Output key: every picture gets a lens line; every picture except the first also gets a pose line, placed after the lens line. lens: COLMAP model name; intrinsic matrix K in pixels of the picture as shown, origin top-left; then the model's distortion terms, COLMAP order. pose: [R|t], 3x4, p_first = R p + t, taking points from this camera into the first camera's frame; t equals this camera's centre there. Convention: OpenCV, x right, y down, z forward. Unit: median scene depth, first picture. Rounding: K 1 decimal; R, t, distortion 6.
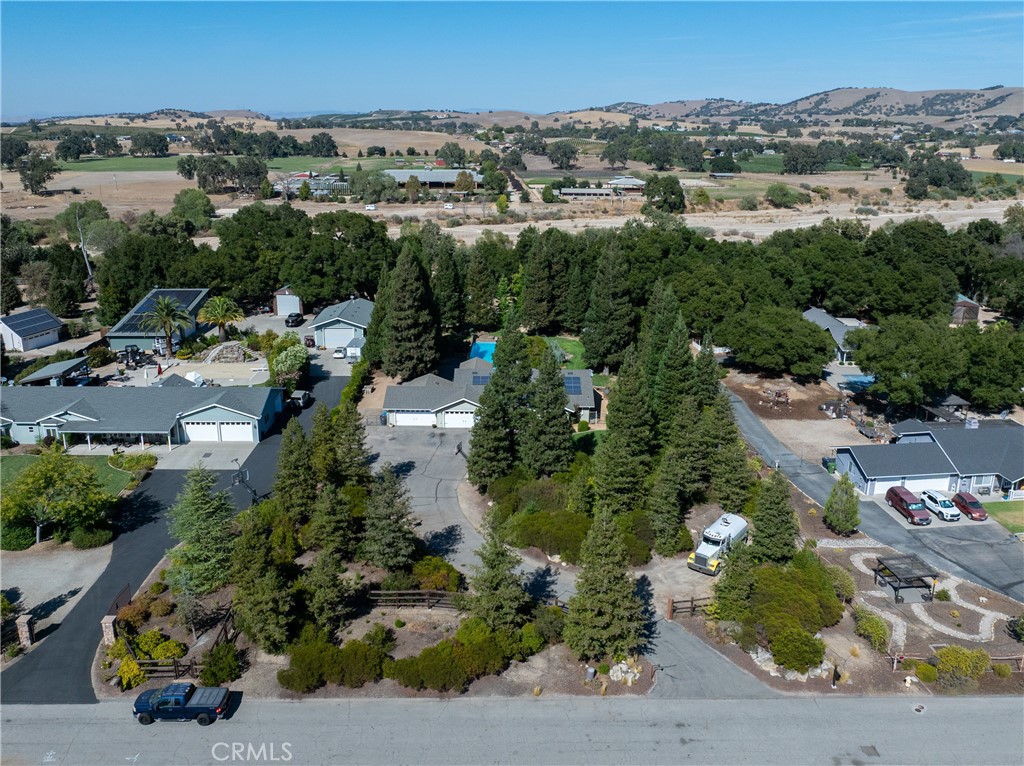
lens RADIAL K [[835.7, 0, 503.9], [0, 835.7, 361.1], [0, 0, 1]] dist [-0.040370, 0.005899]
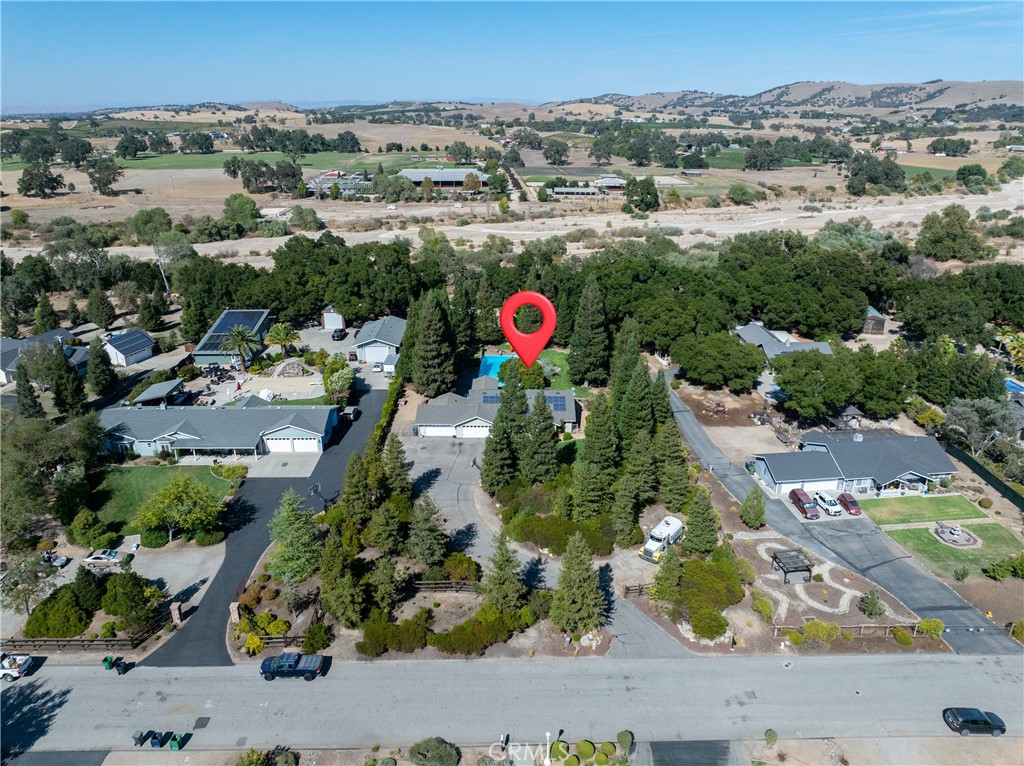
lens RADIAL K [[716.2, 0, 512.0], [0, 716.2, 383.0], [0, 0, 1]] dist [-0.036440, 0.003290]
pose [[0.999949, -0.005700, 0.008340, -0.001154], [0.004958, 0.996252, 0.086361, -0.092366], [-0.008801, -0.086315, 0.996229, -0.106818]]
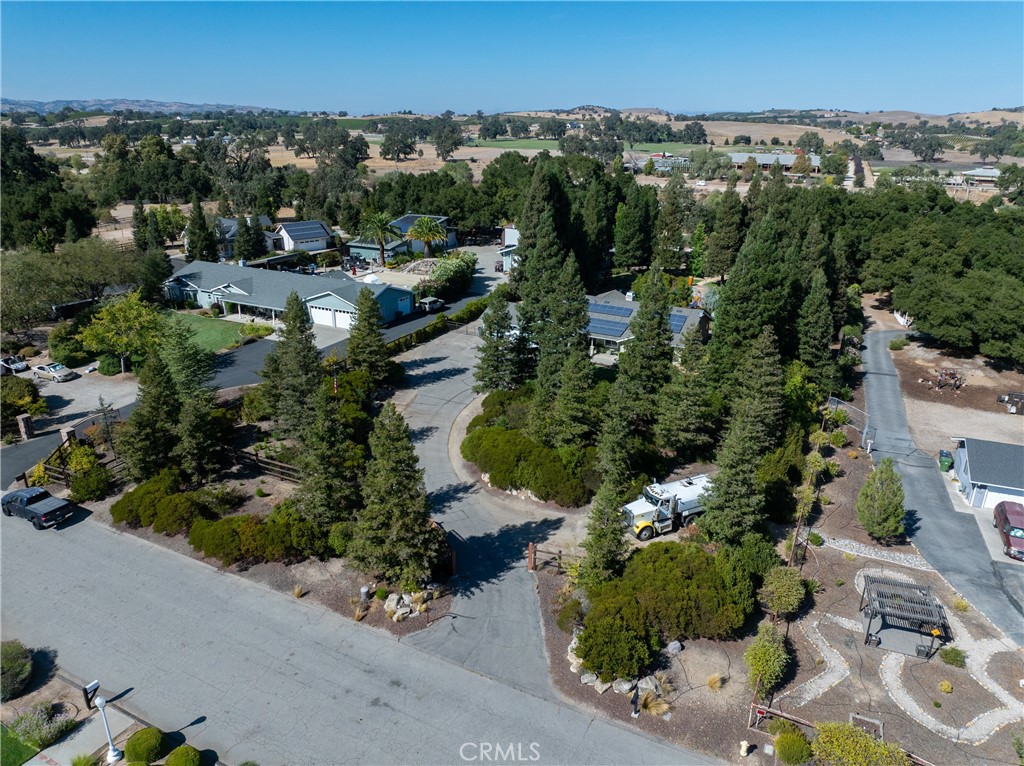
lens RADIAL K [[716.2, 0, 512.0], [0, 716.2, 383.0], [0, 0, 1]] dist [-0.036440, 0.003290]
pose [[0.888125, 0.164969, -0.428974, 0.249380], [-0.132921, 0.985670, 0.103861, 0.033368], [0.439960, -0.035222, 0.897326, 0.204076]]
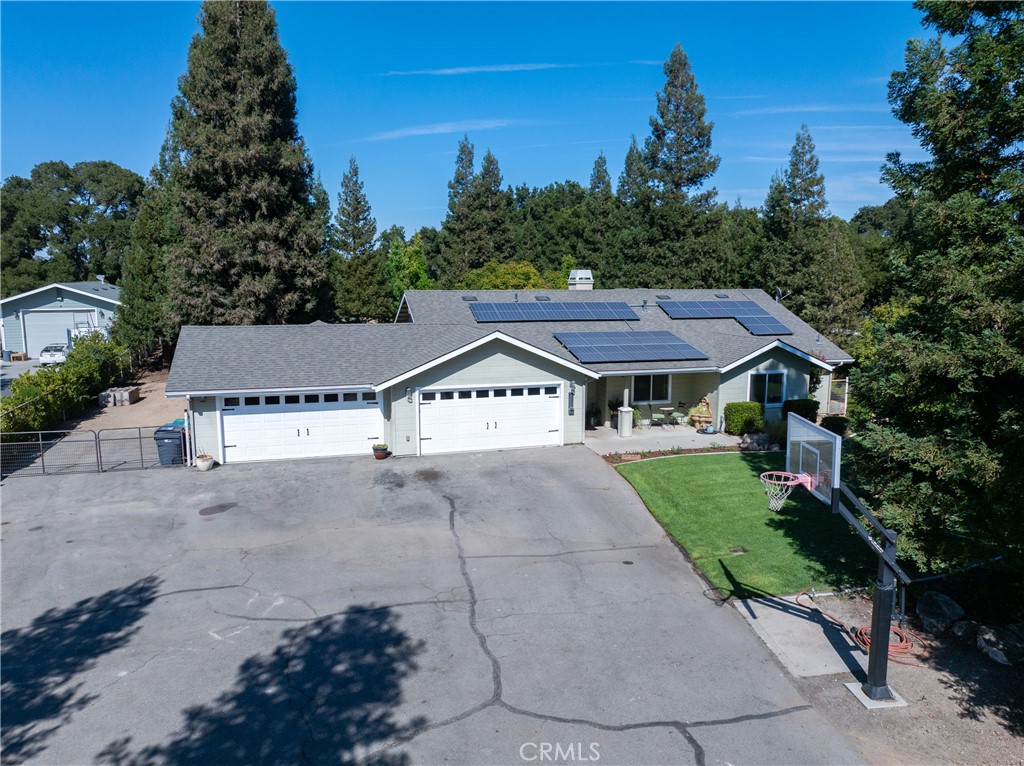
lens RADIAL K [[716.2, 0, 512.0], [0, 716.2, 383.0], [0, 0, 1]] dist [-0.036440, 0.003290]
pose [[0.951978, -0.040988, 0.303410, -0.099534], [0.080147, 0.989803, -0.117756, 0.076906], [-0.295490, 0.136419, 0.945556, 0.688525]]
